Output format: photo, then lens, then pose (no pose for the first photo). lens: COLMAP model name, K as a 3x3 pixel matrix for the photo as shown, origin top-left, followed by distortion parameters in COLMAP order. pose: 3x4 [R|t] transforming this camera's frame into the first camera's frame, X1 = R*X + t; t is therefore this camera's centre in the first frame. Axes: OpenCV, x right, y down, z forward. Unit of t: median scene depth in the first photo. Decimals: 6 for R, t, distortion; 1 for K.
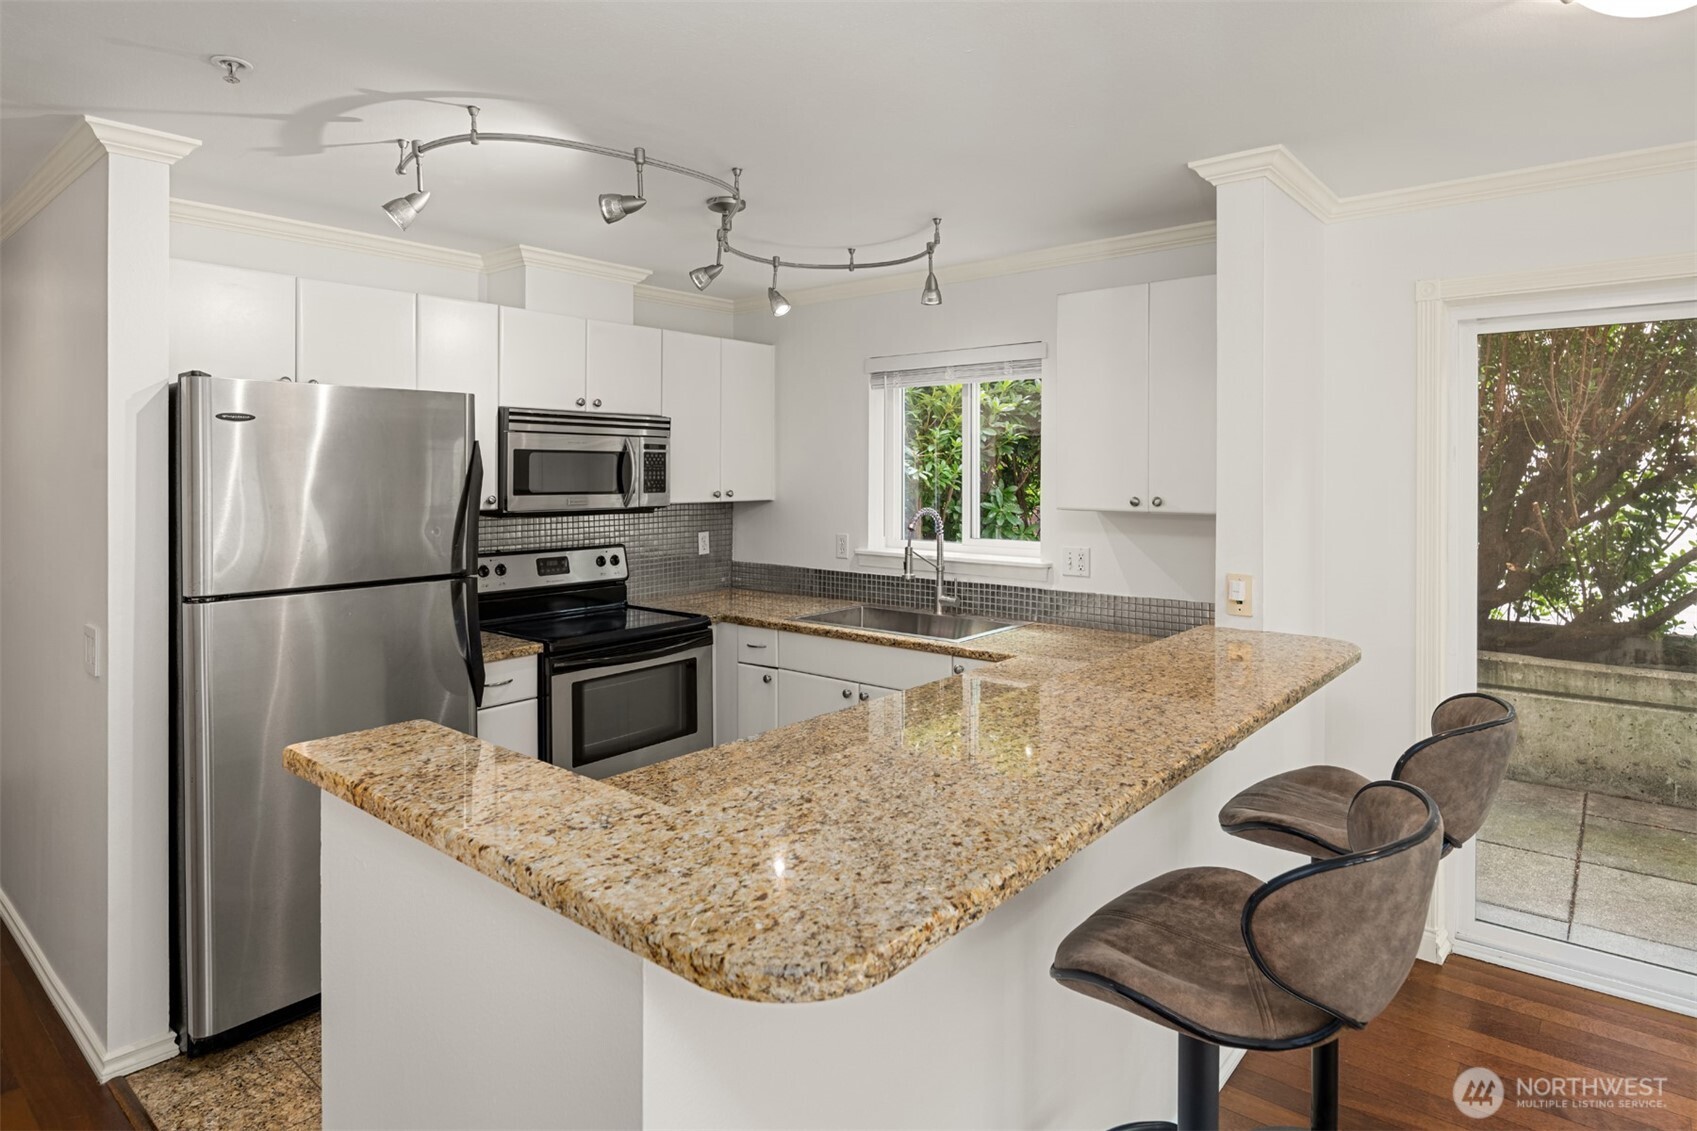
lens RADIAL K [[956.3, 0, 870.9], [0, 956.3, 475.7], [0, 0, 1]] dist [0.044053, 0.000314]
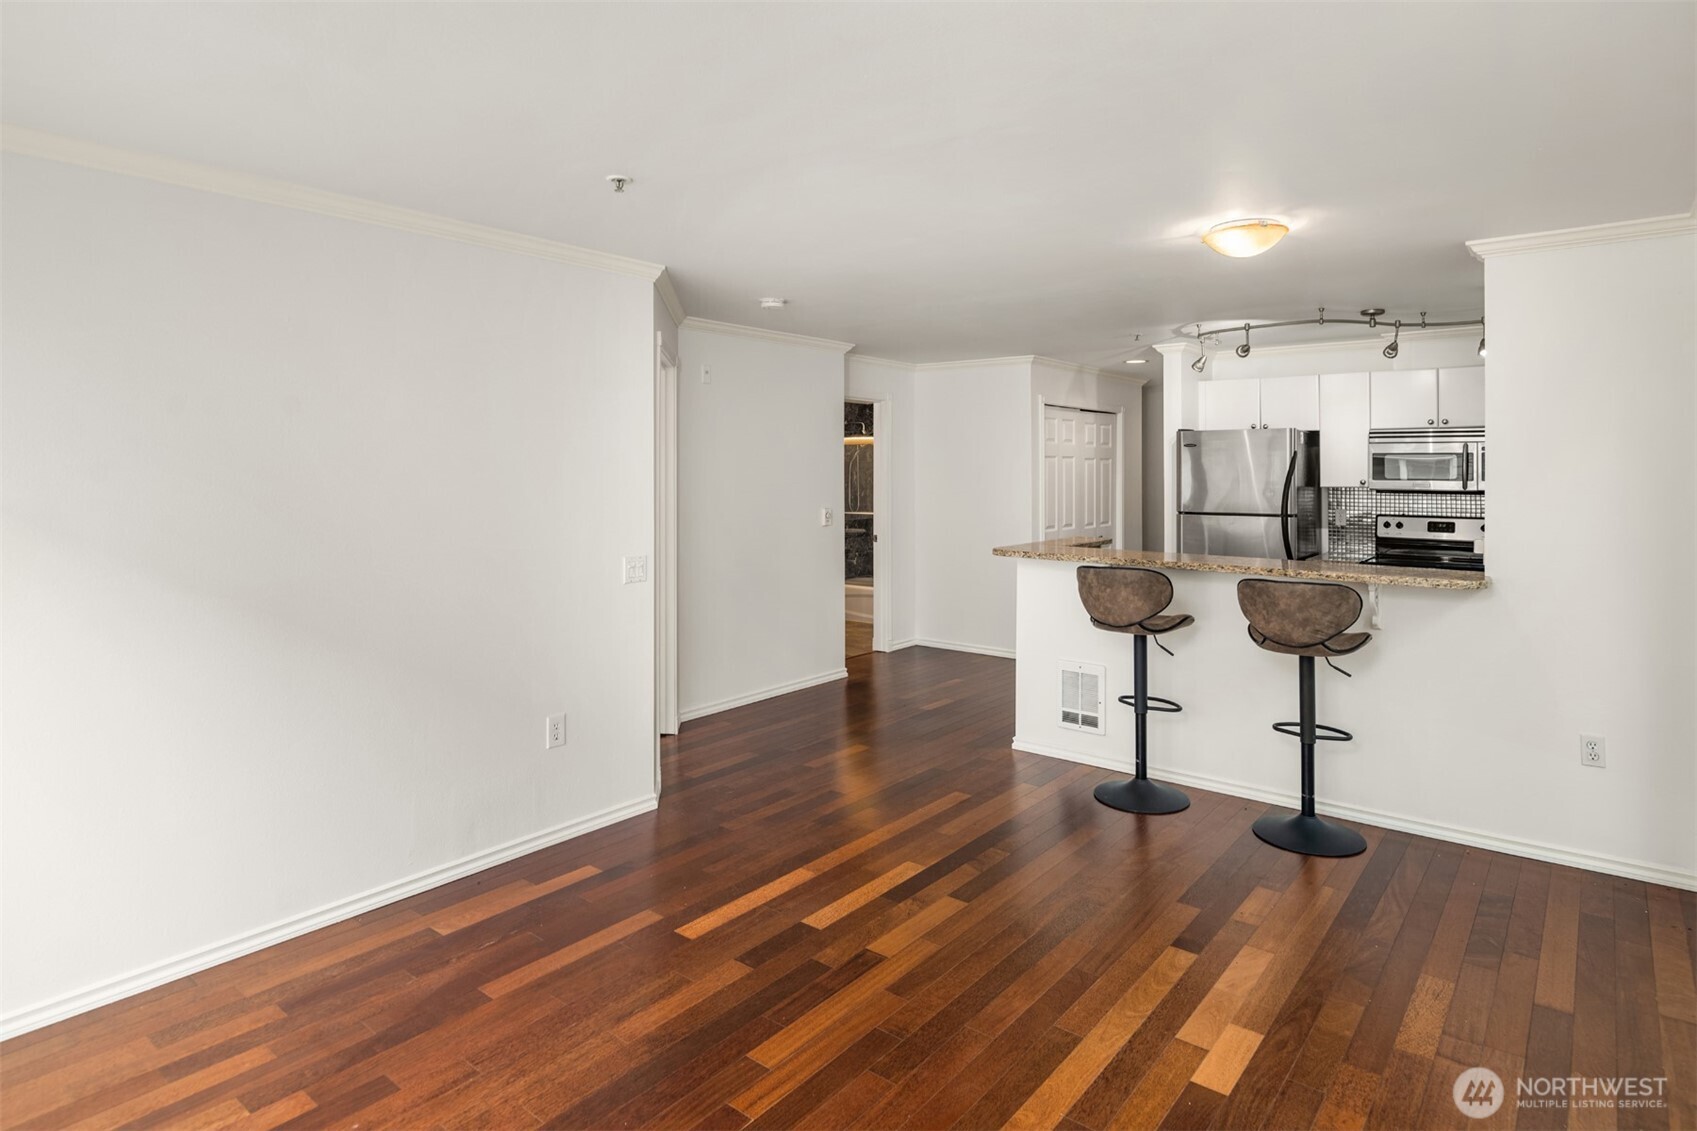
lens RADIAL K [[947.5, 0, 872.1], [0, 947.5, 456.5], [0, 0, 1]] dist [-0.002226, -0.001344]
pose [[0.014629, -0.015142, -0.999778, 1.200333], [-0.004885, 0.999872, -0.015215, 0.007702], [0.999881, 0.005106, 0.014553, 0.059106]]
